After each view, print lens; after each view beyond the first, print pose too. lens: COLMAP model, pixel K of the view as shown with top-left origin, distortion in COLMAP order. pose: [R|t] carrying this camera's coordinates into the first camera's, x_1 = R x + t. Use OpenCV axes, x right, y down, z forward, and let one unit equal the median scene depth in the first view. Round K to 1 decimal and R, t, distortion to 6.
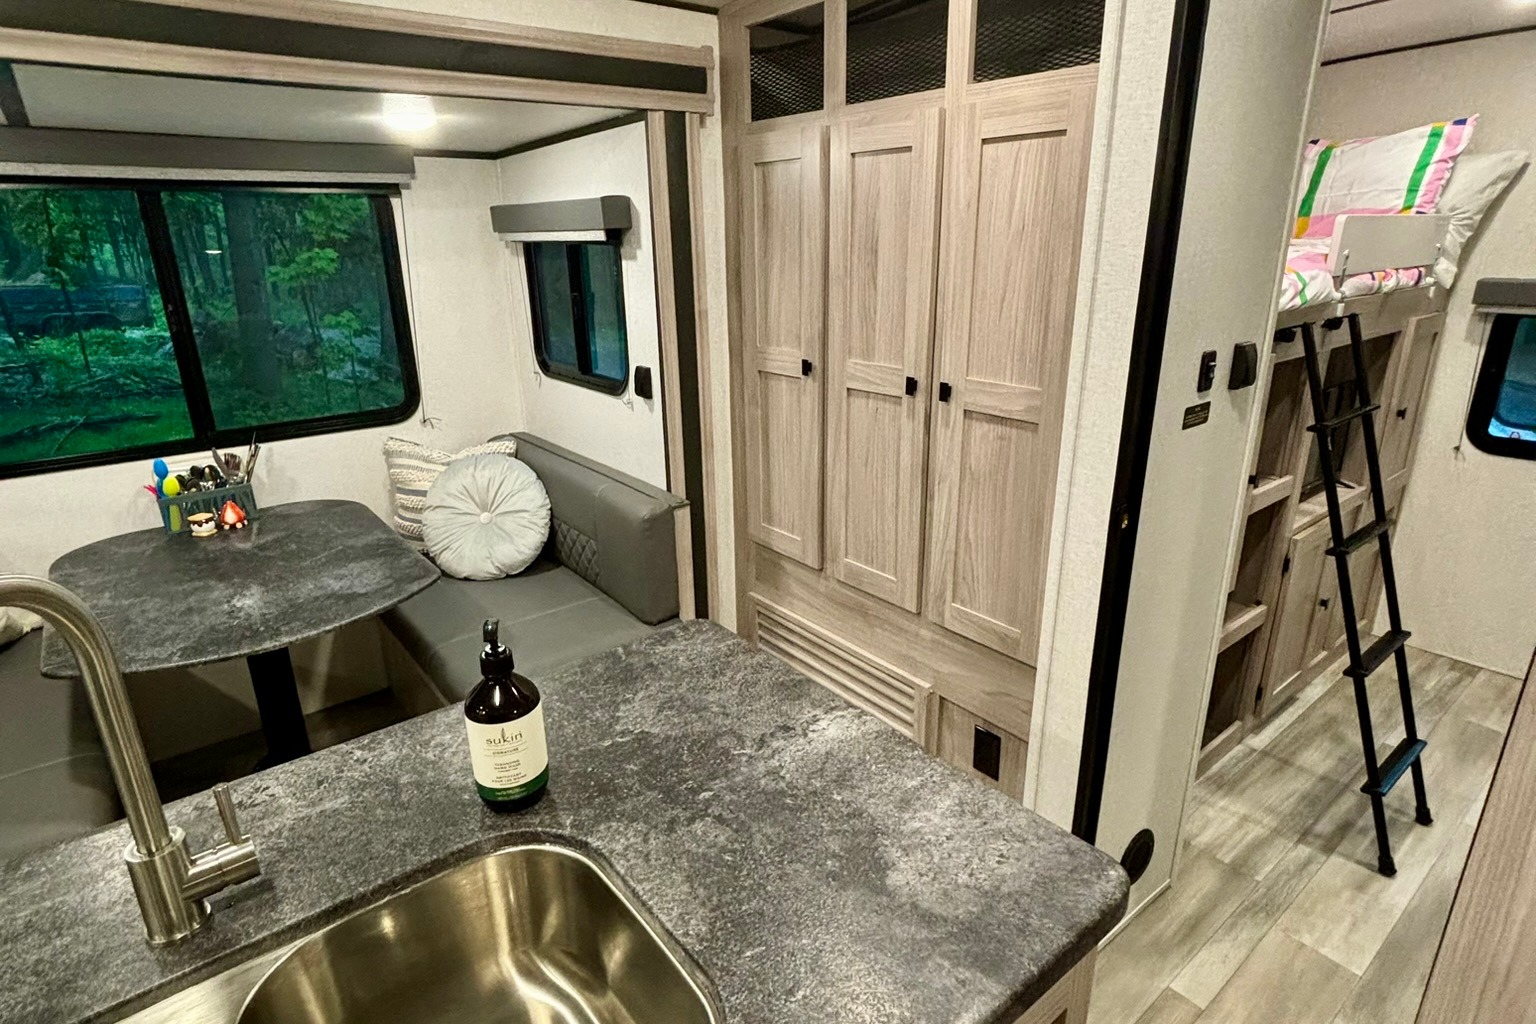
lens RADIAL K [[817.2, 0, 771.7], [0, 817.2, 510.0], [0, 0, 1]] dist [0.005951, -0.000480]
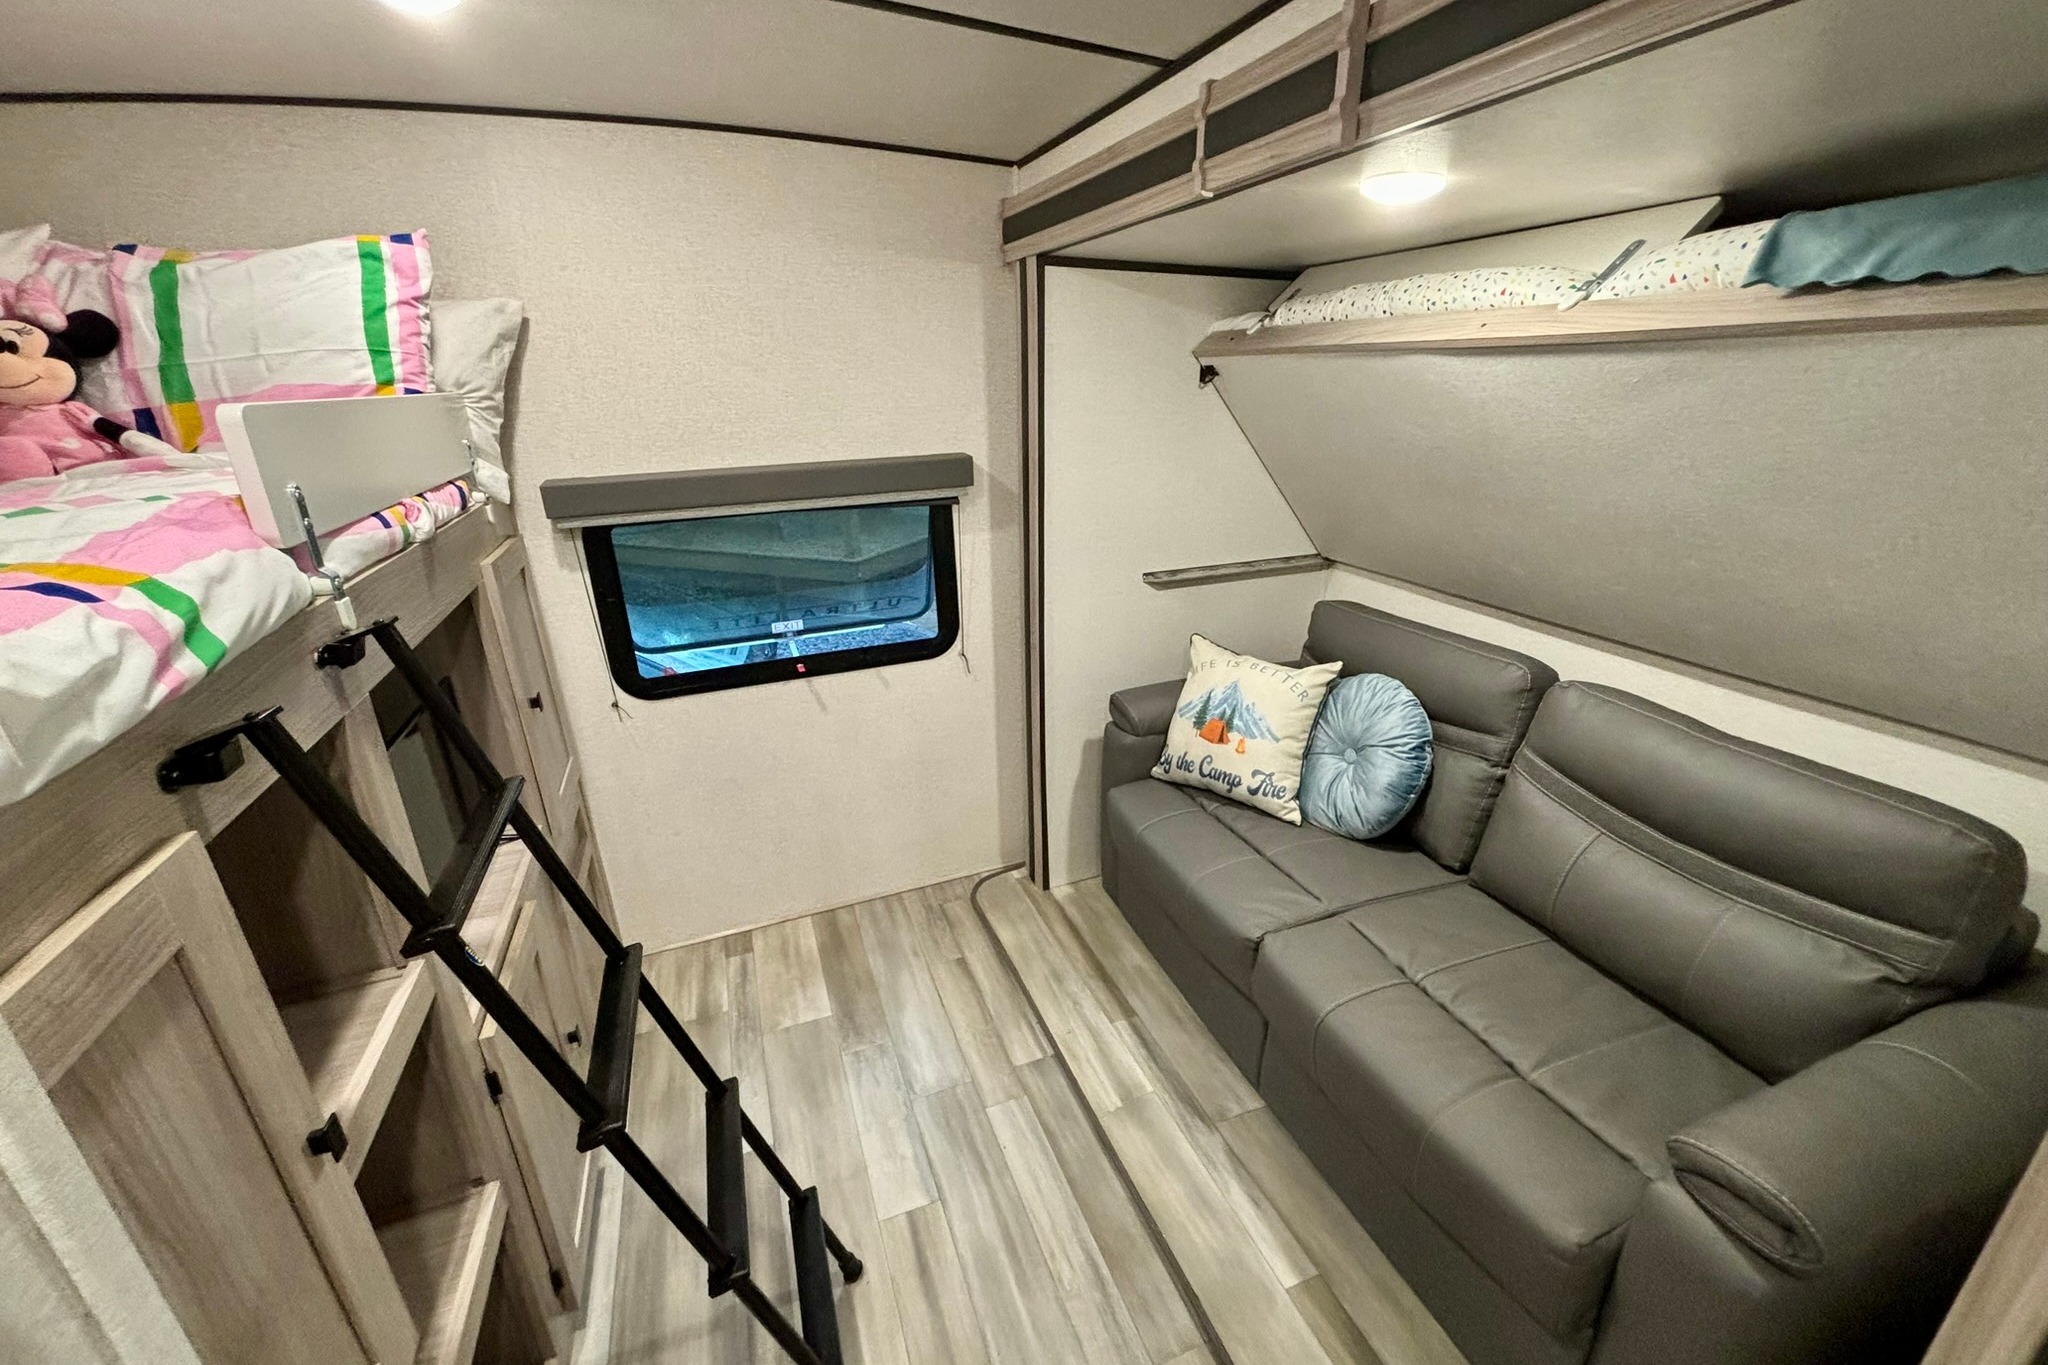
lens RADIAL K [[835.9, 0, 1016.6], [0, 835.9, 669.1], [0, 0, 1]] dist [0.002548, -0.000298]
pose [[0.323042, -0.317081, 0.891686, 0.375910], [0.335446, 0.919393, 0.205408, -0.177441], [-0.884941, 0.232757, 0.403366, 0.476128]]
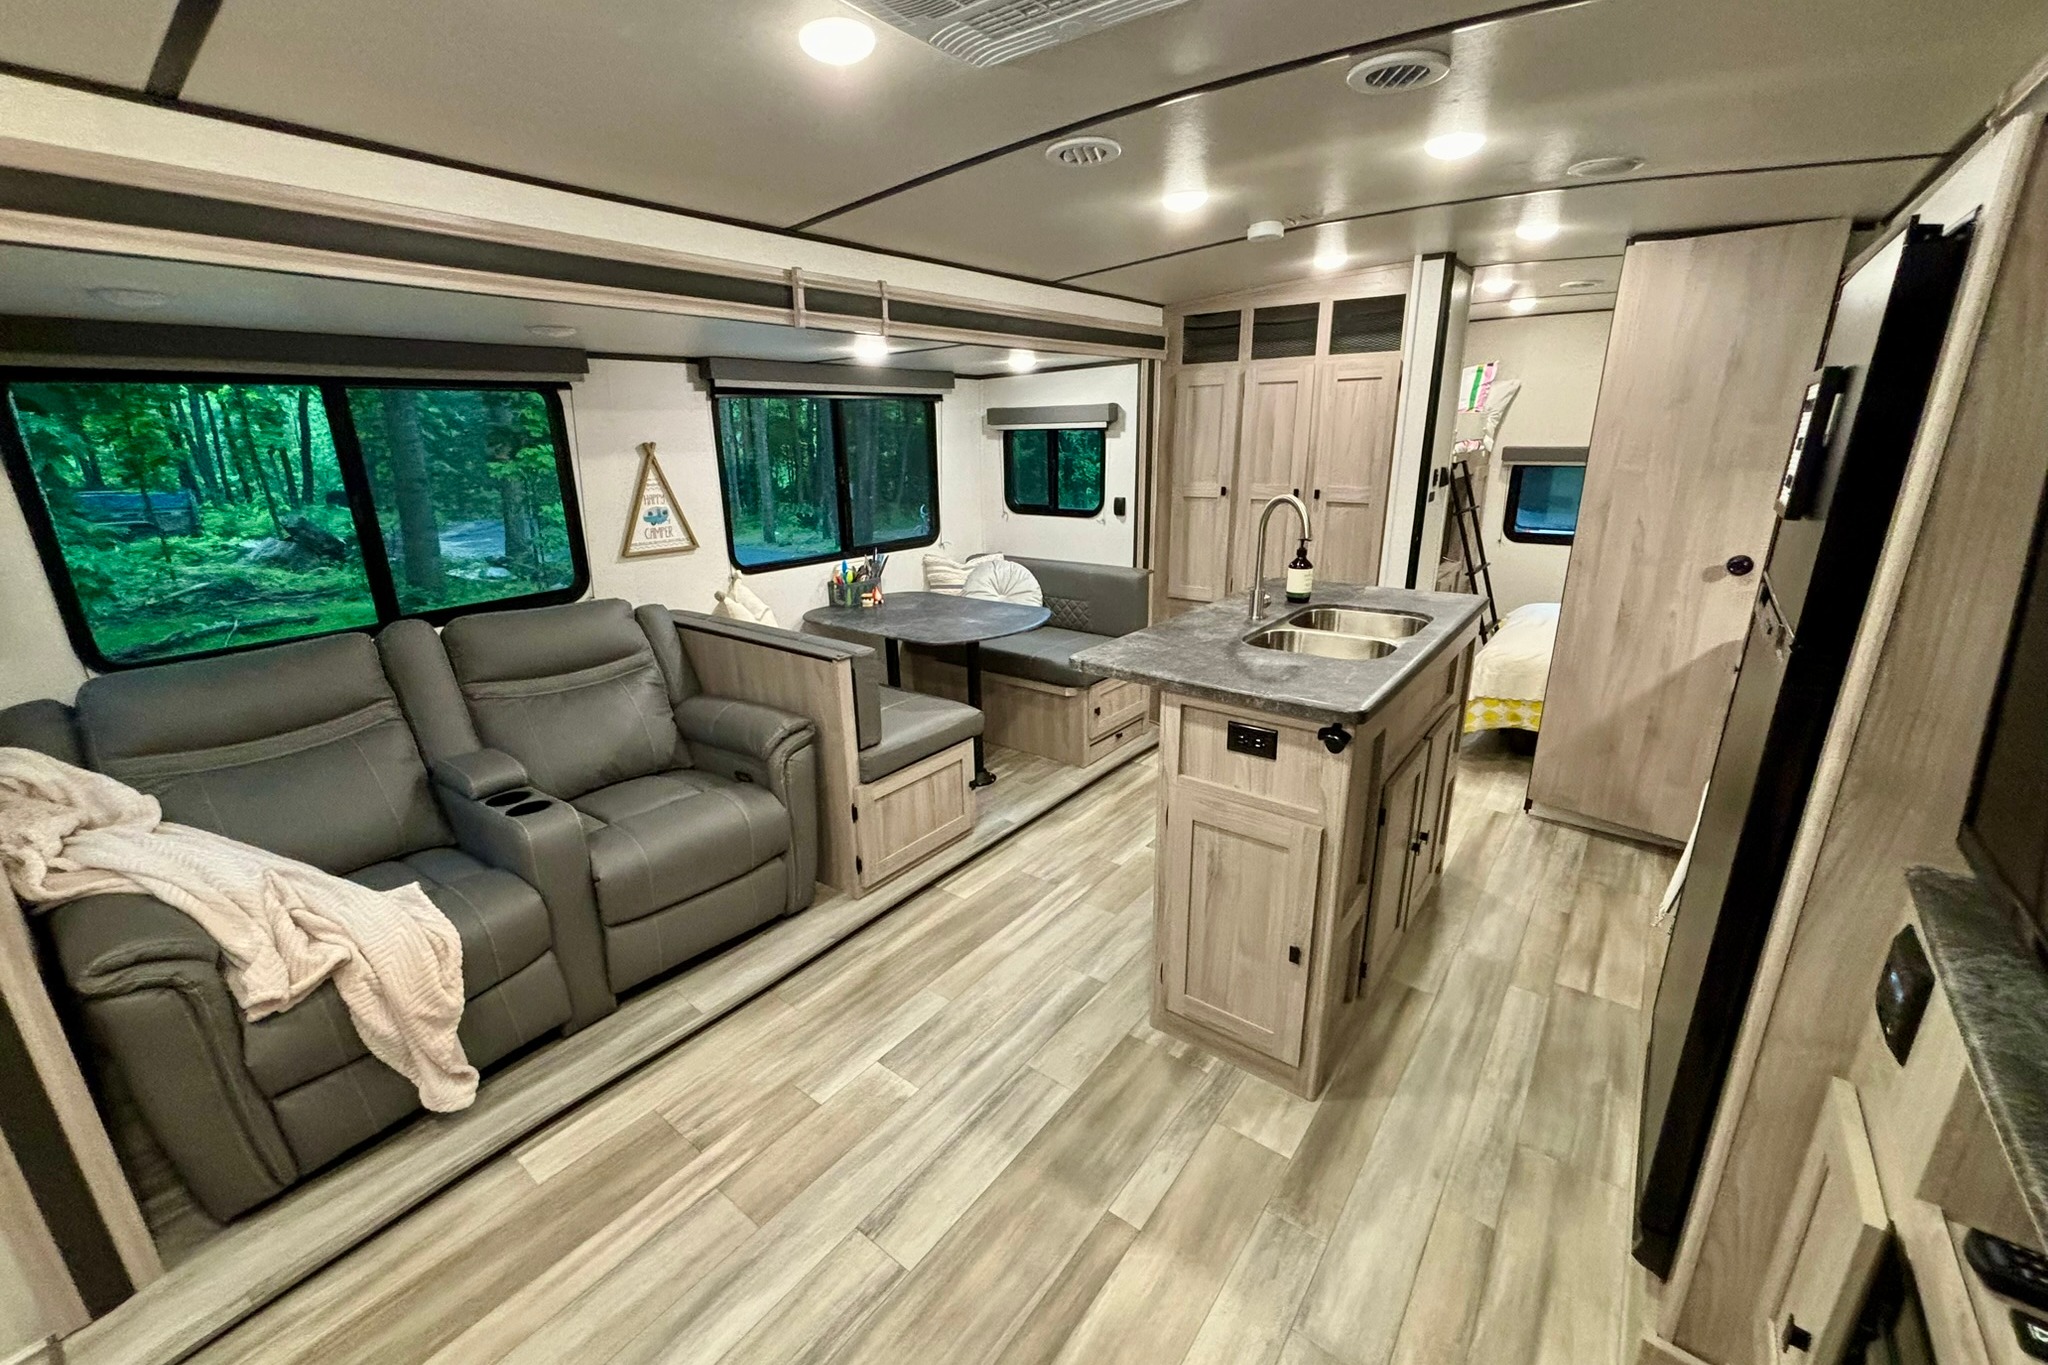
lens RADIAL K [[835.9, 0, 1018.8], [0, 835.9, 676.7], [0, 0, 1]] dist [0.002548, -0.000298]
pose [[0.972504, -0.071633, 0.221595, -0.783843], [0.080521, 0.996261, -0.031325, 0.246419], [-0.218523, 0.048307, 0.974635, -0.685790]]
